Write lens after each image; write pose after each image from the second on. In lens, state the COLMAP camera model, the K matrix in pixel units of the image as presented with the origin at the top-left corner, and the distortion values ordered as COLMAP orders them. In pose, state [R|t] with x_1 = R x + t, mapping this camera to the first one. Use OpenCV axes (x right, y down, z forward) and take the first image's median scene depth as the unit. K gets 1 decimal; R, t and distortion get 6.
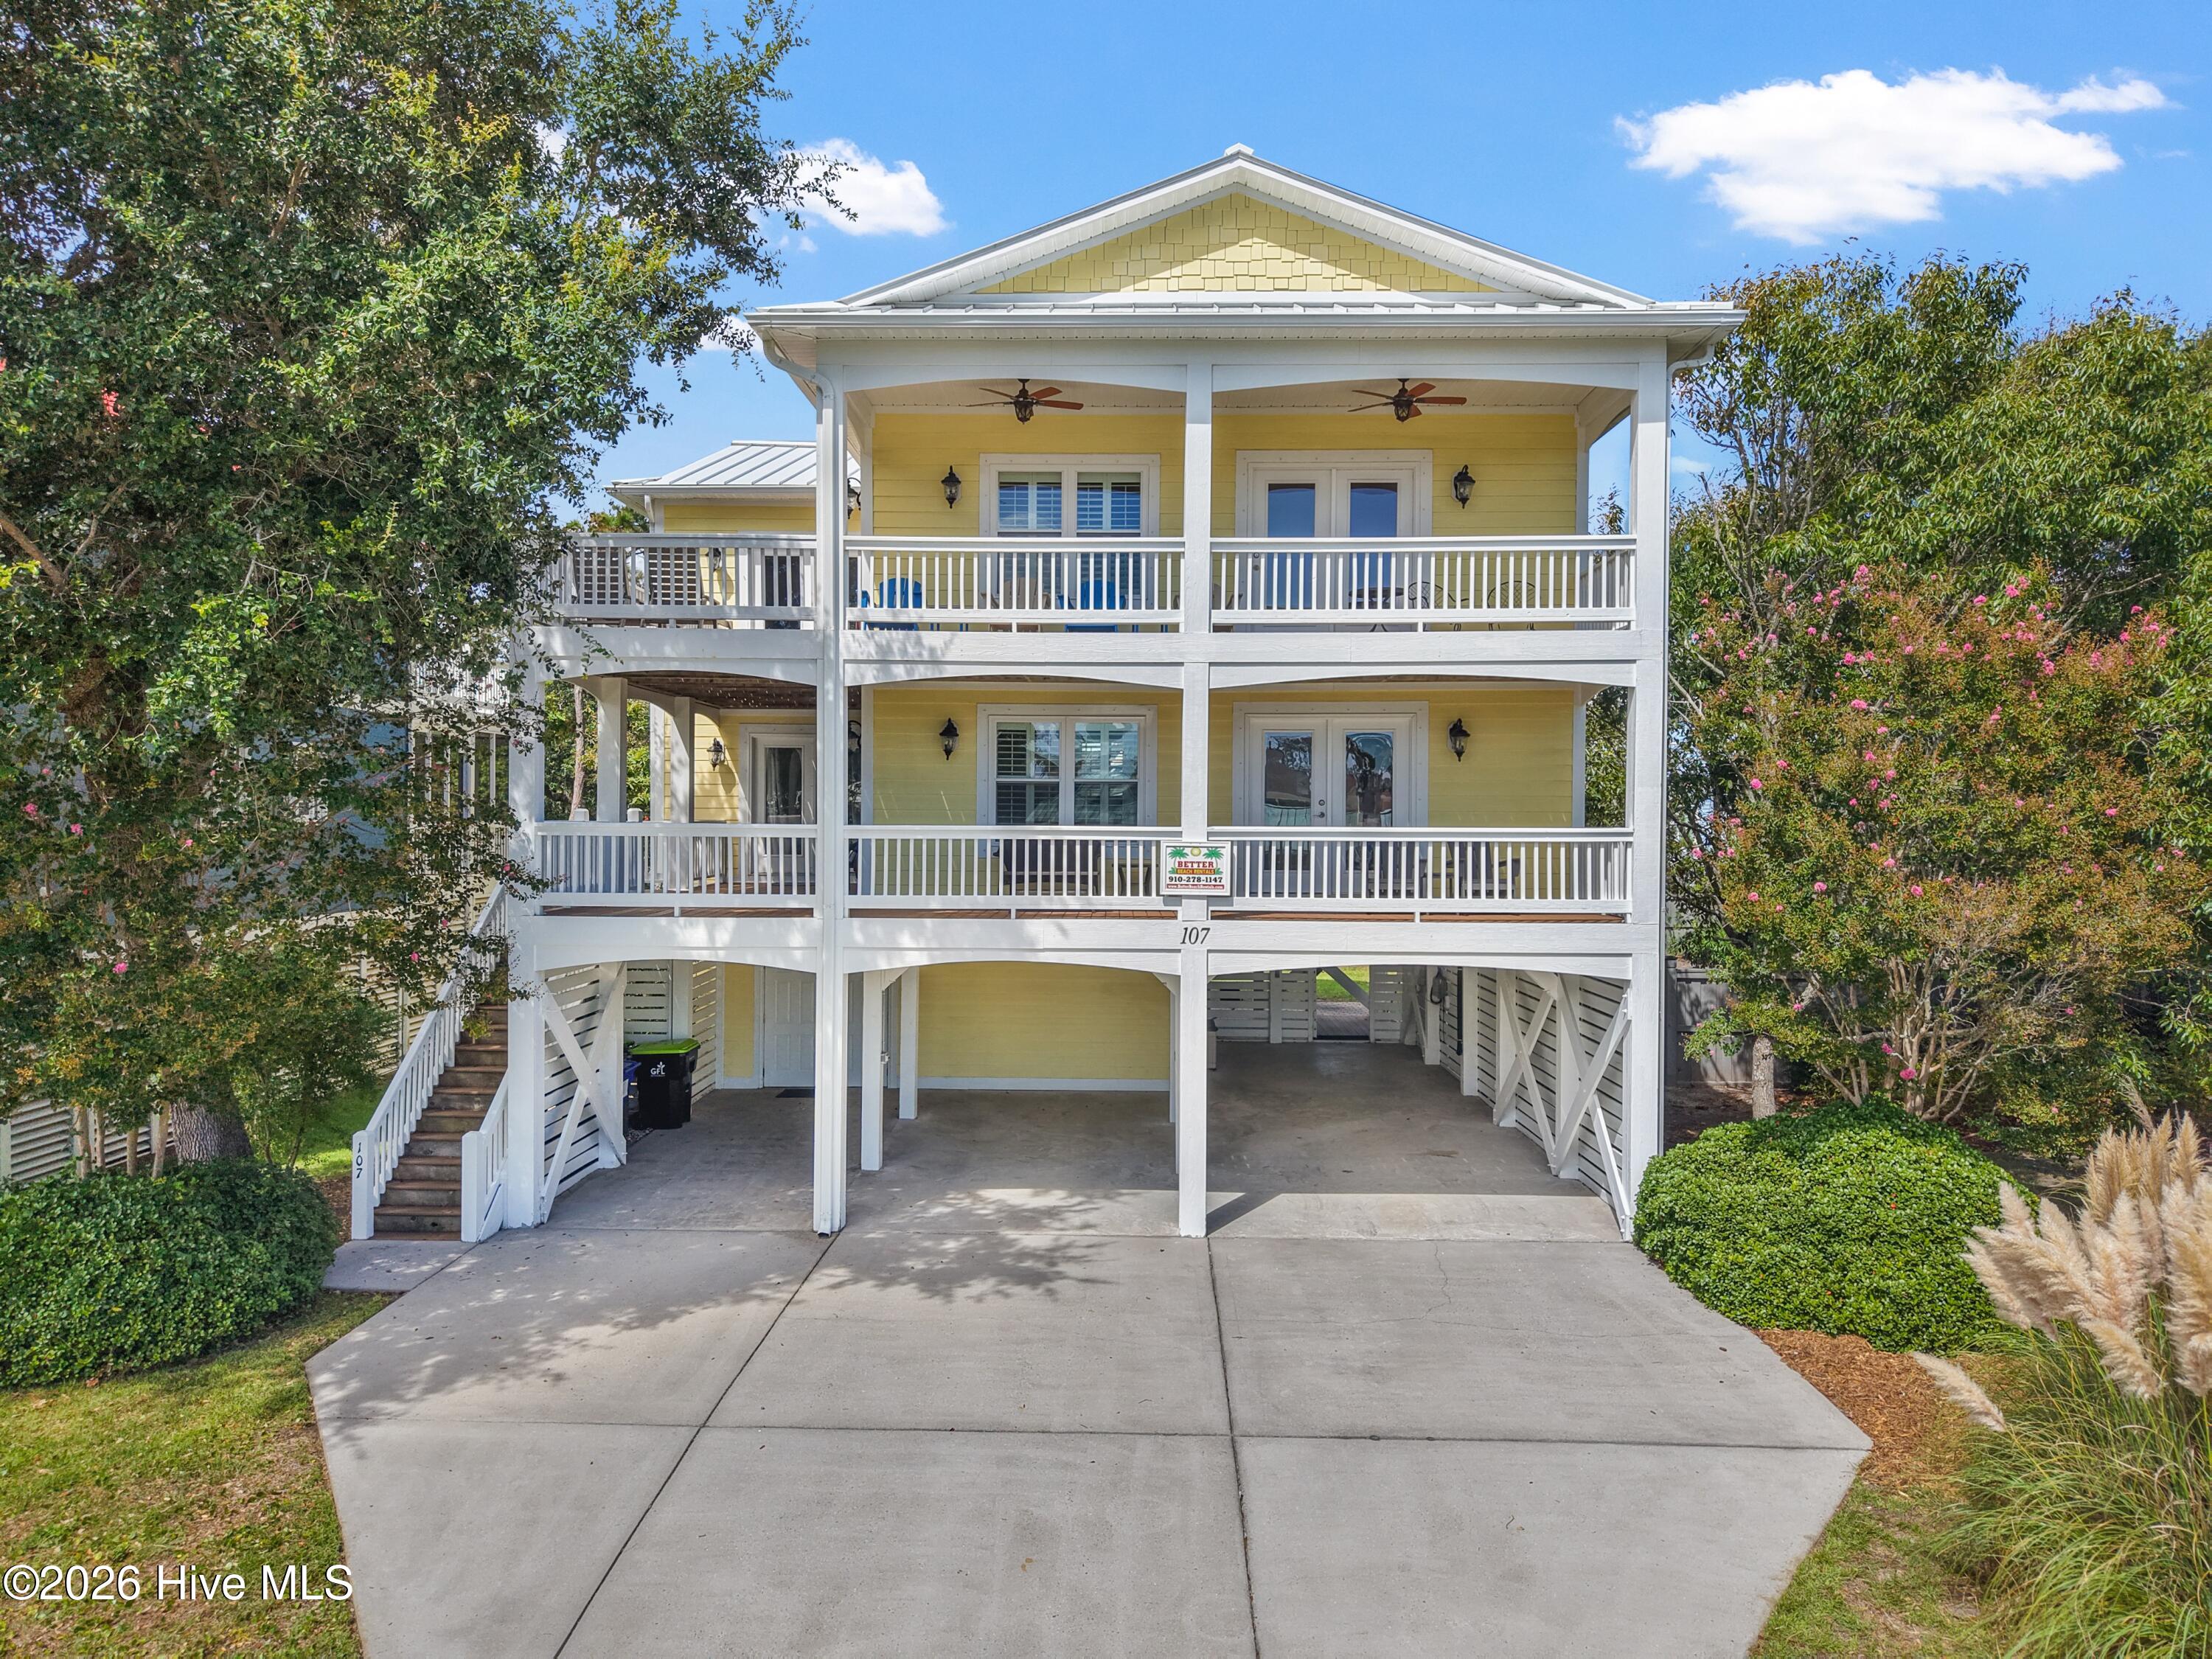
lens RADIAL K [[1477.8, 0, 1097.5], [0, 1477.8, 826.6], [0, 0, 1]] dist [0.030796, -0.030723]
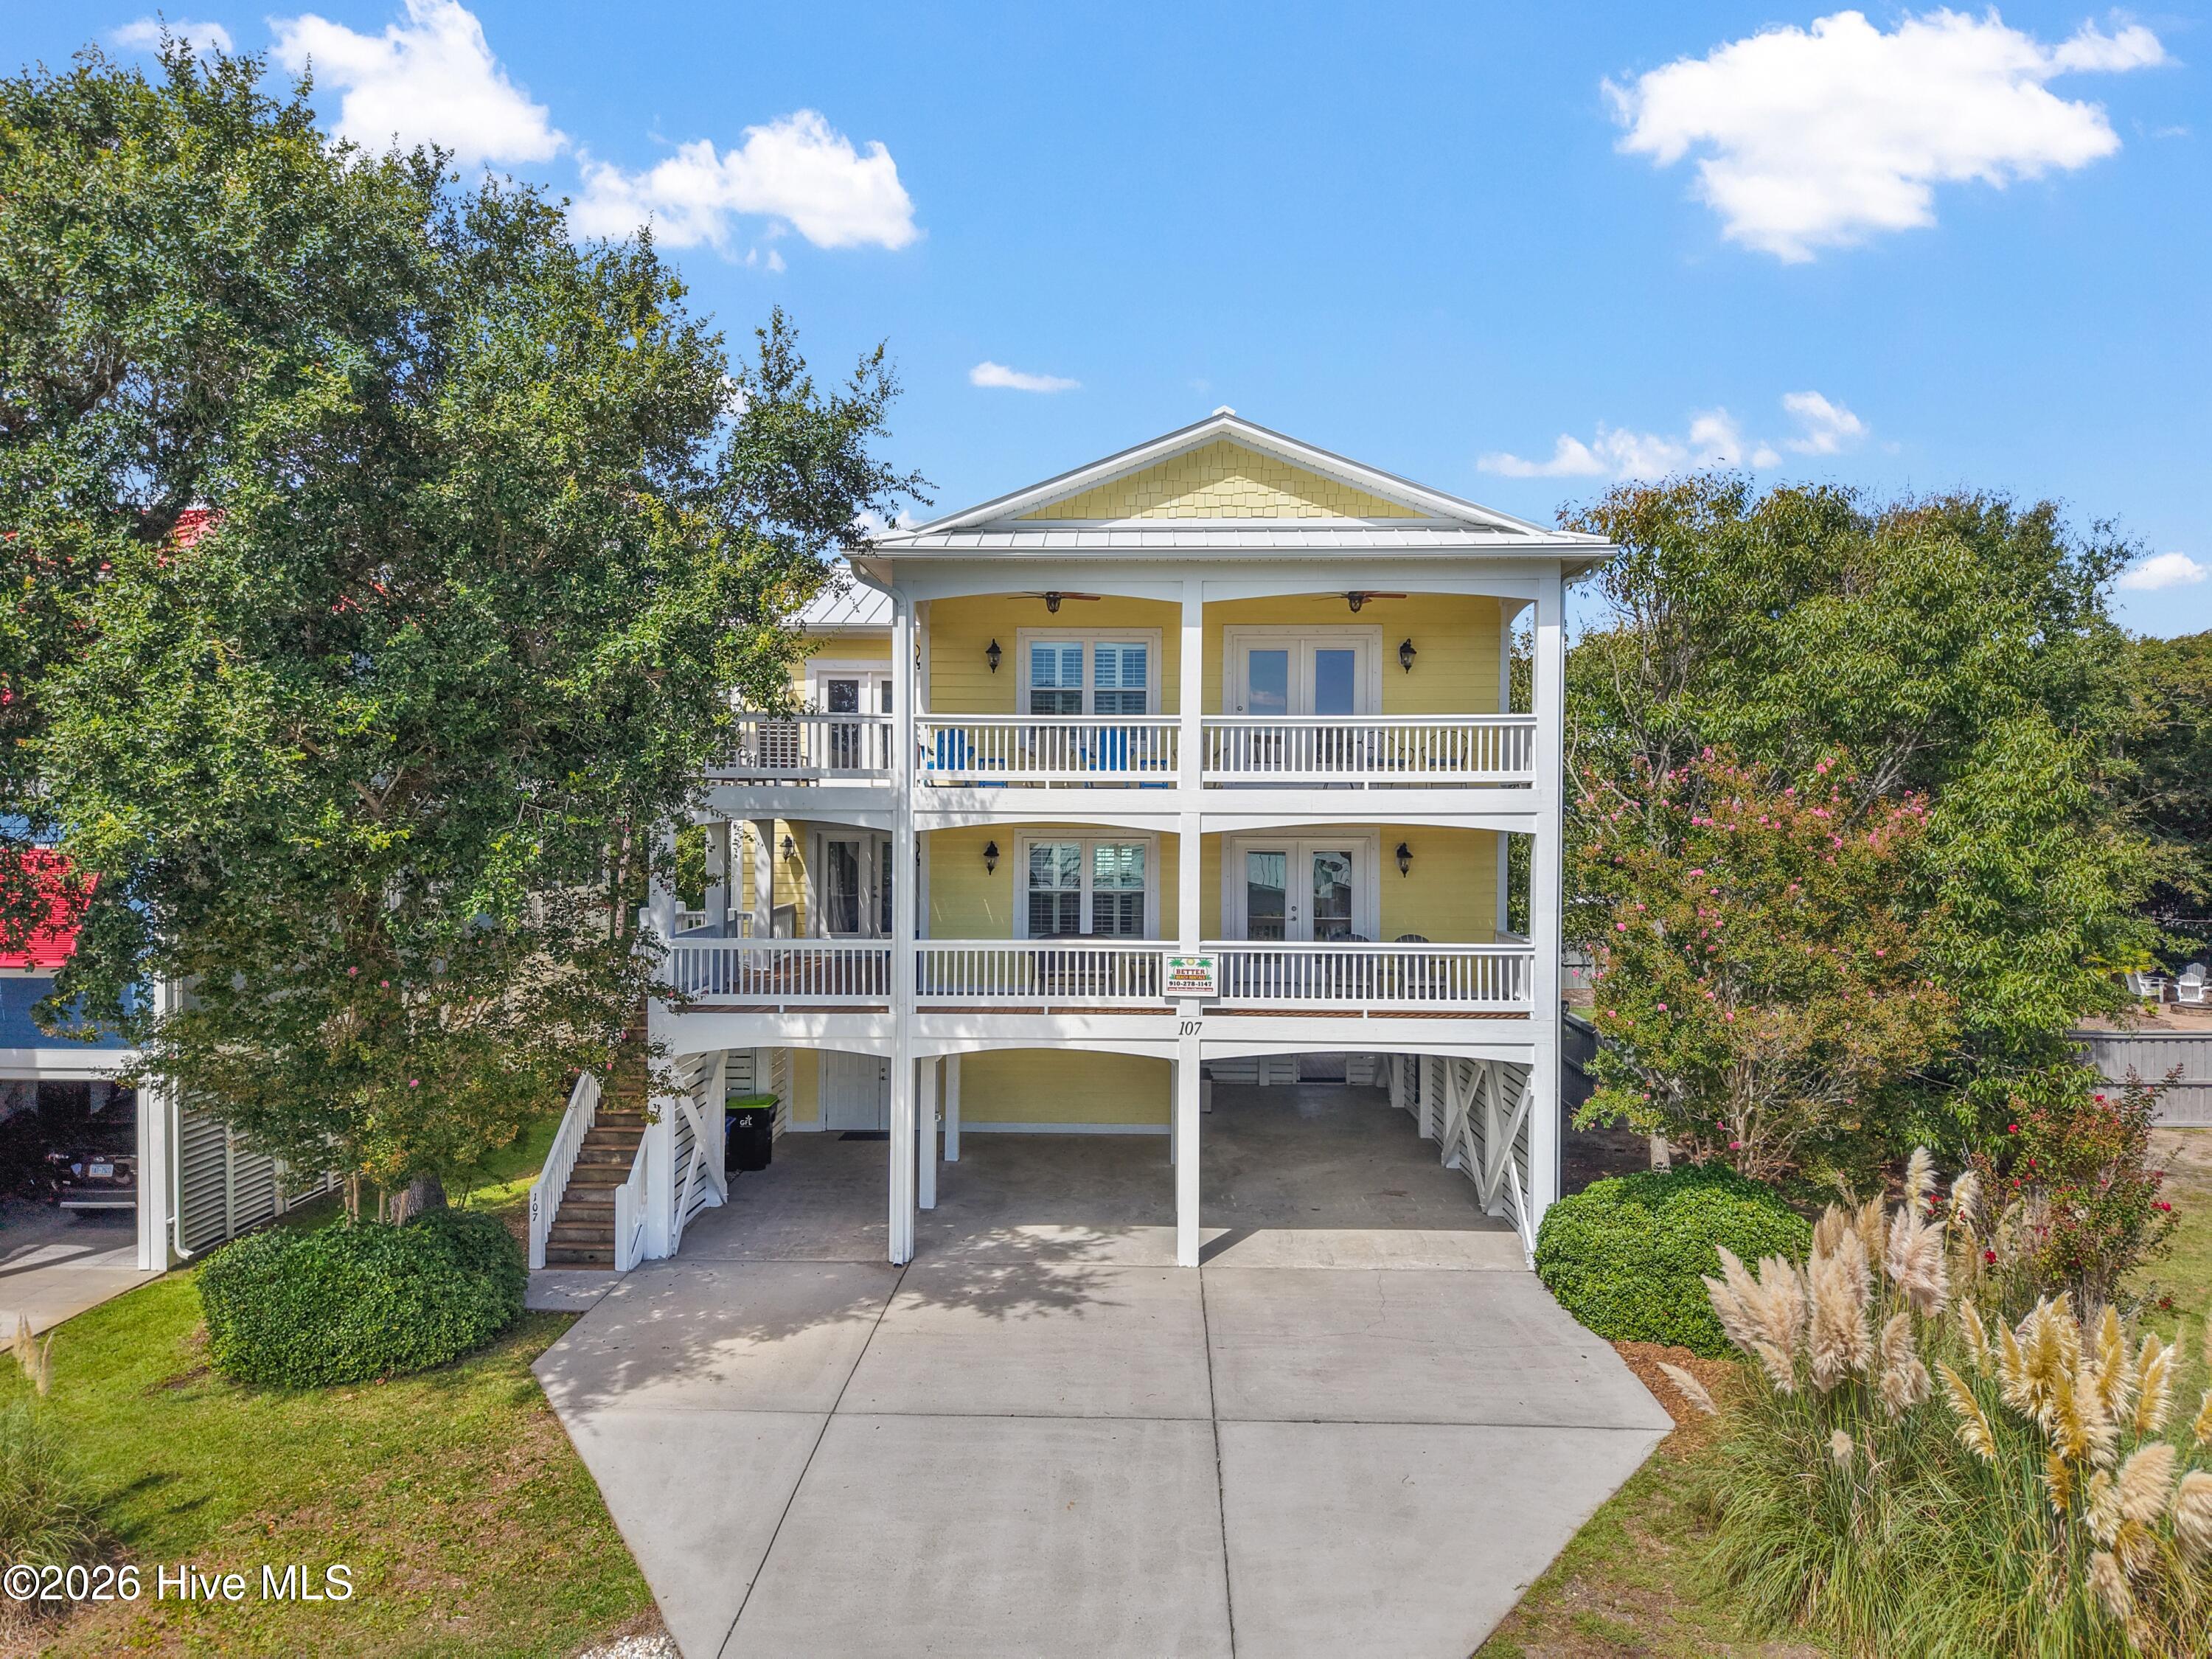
lens RADIAL K [[1477.7, 0, 1097.3], [0, 1477.7, 821.3], [0, 0, 1]] dist [0.036225, -0.038124]
pose [[0.999995, -0.000811, -0.003169, -0.009471], [0.000801, 0.999995, -0.003098, -0.100589], [0.003172, 0.003096, 0.999990, -0.270889]]
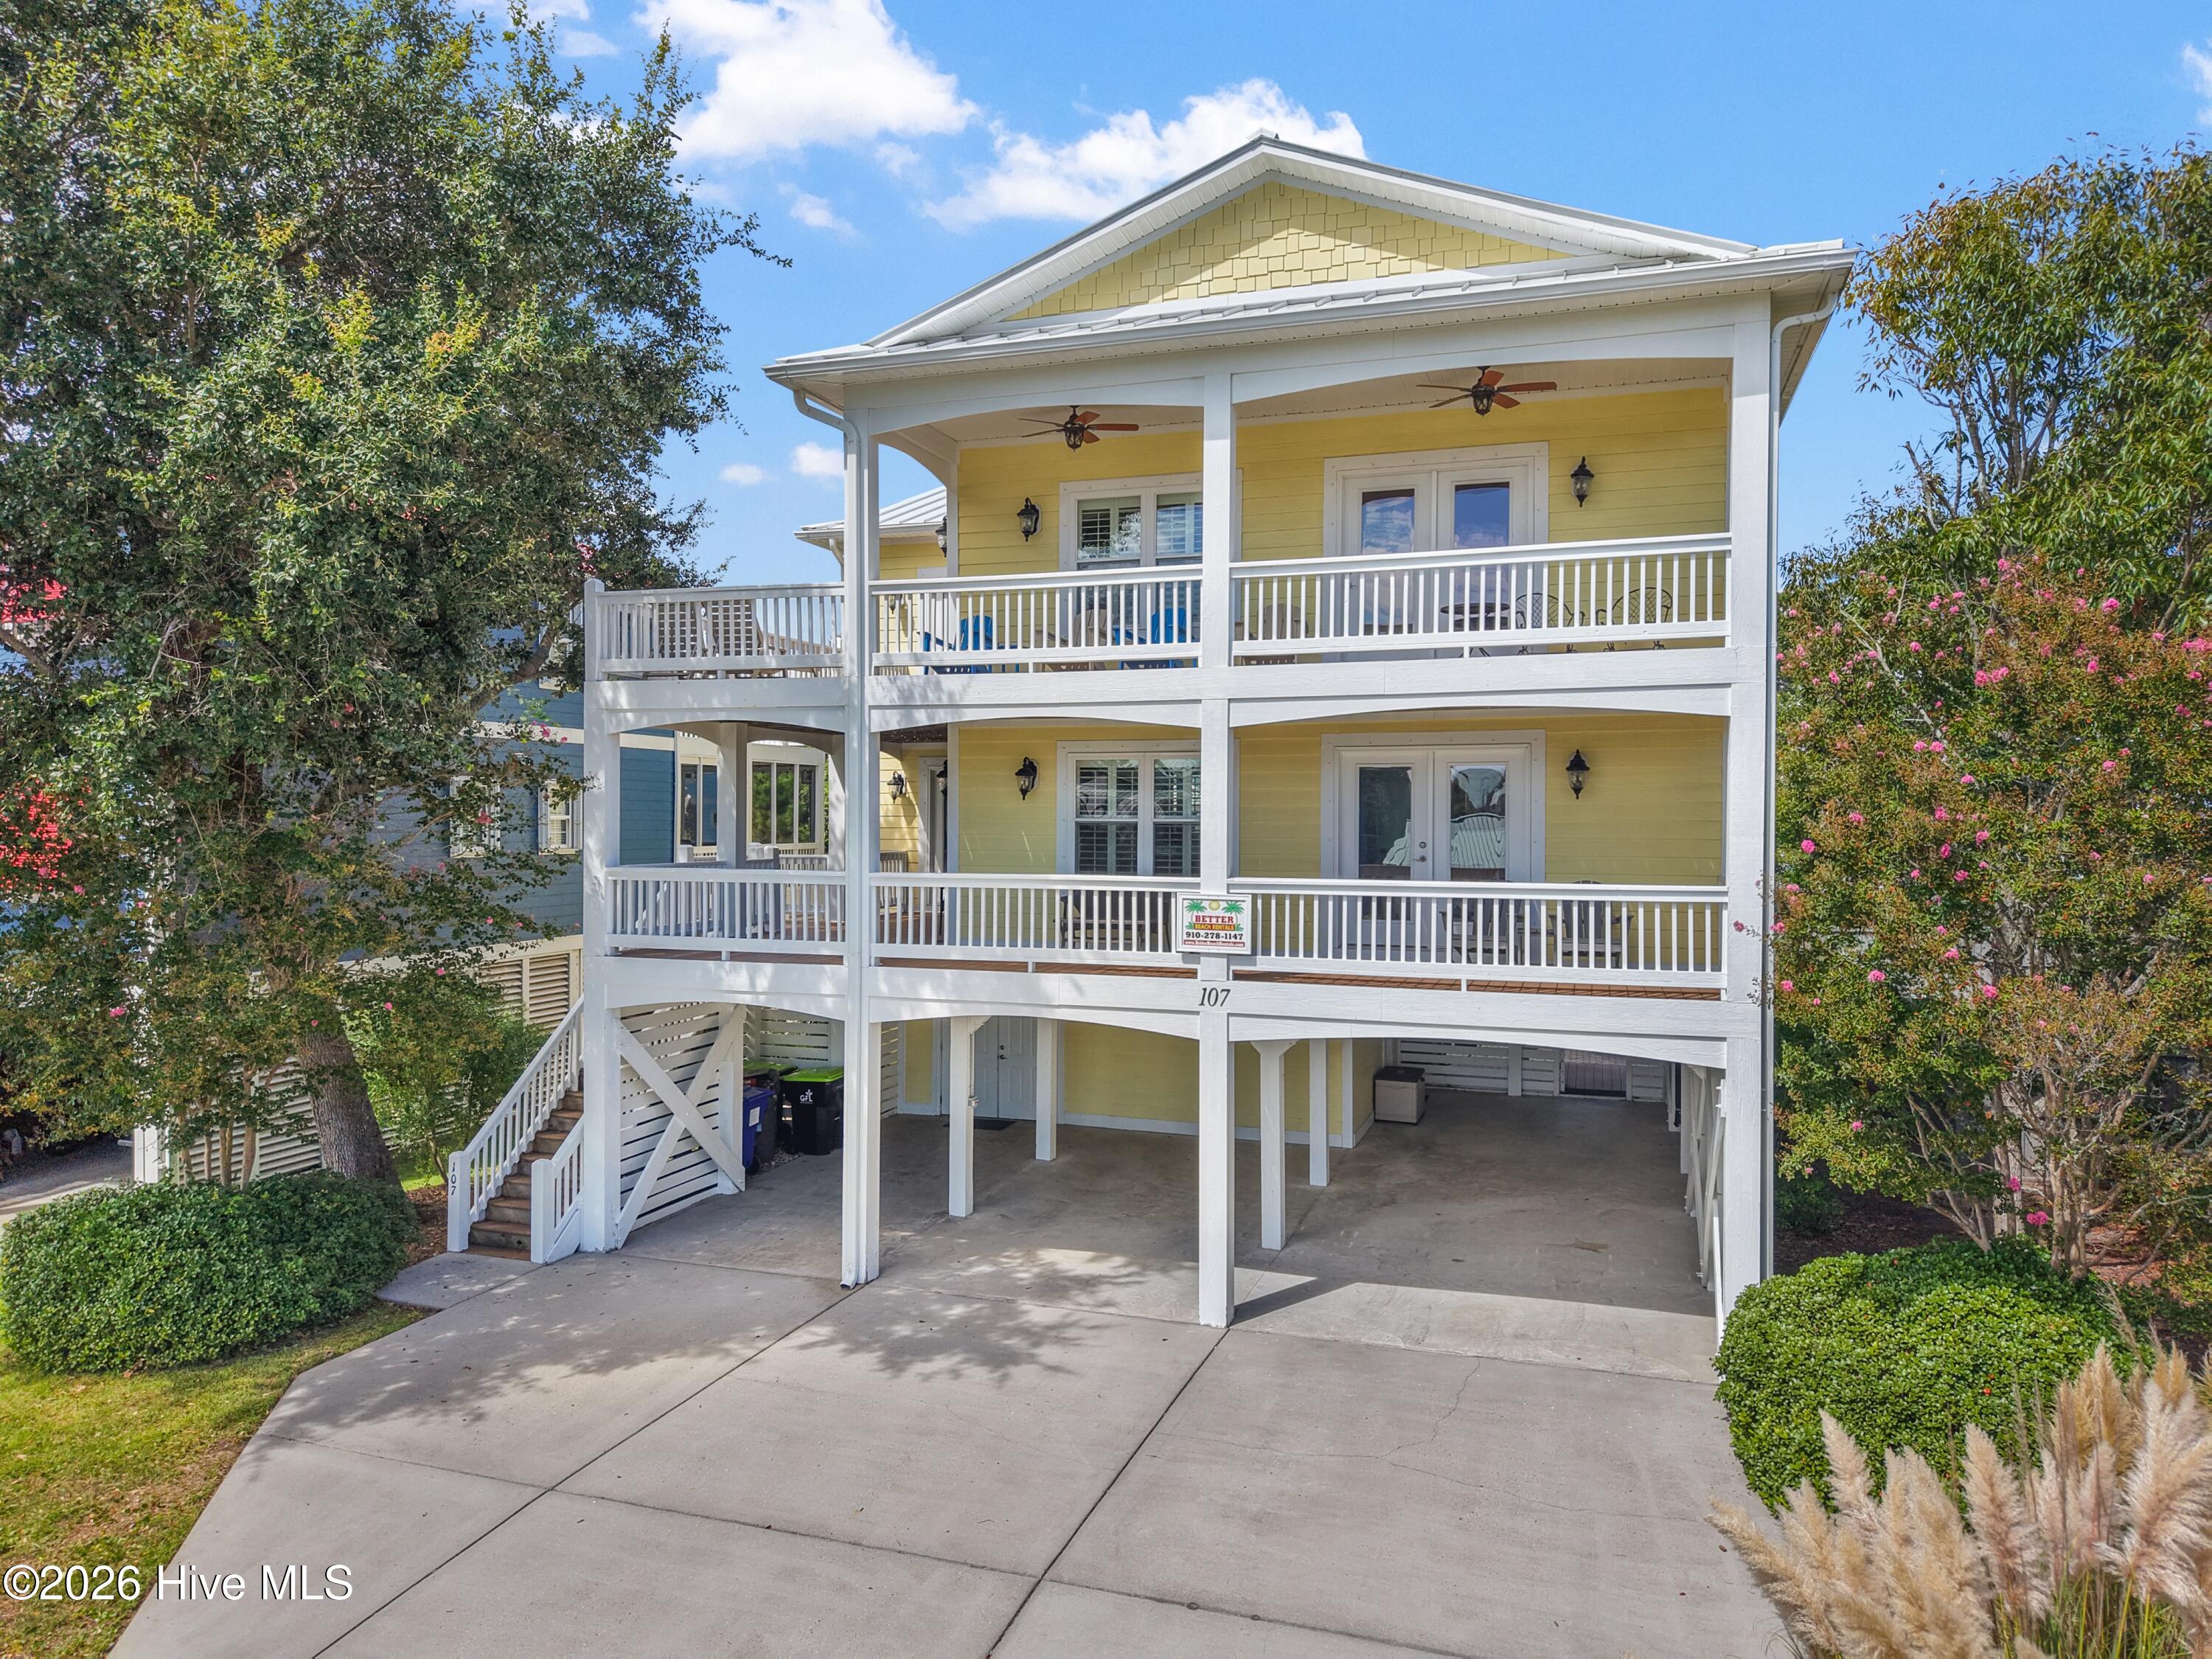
lens RADIAL K [[1477.8, 0, 1097.5], [0, 1477.8, 826.6], [0, 0, 1]] dist [0.030796, -0.030723]
pose [[0.954364, 0.000083, -0.298647, 0.271711], [-0.000423, 0.999999, -0.001072, -0.031245], [0.298646, 0.001150, 0.954363, 0.103063]]
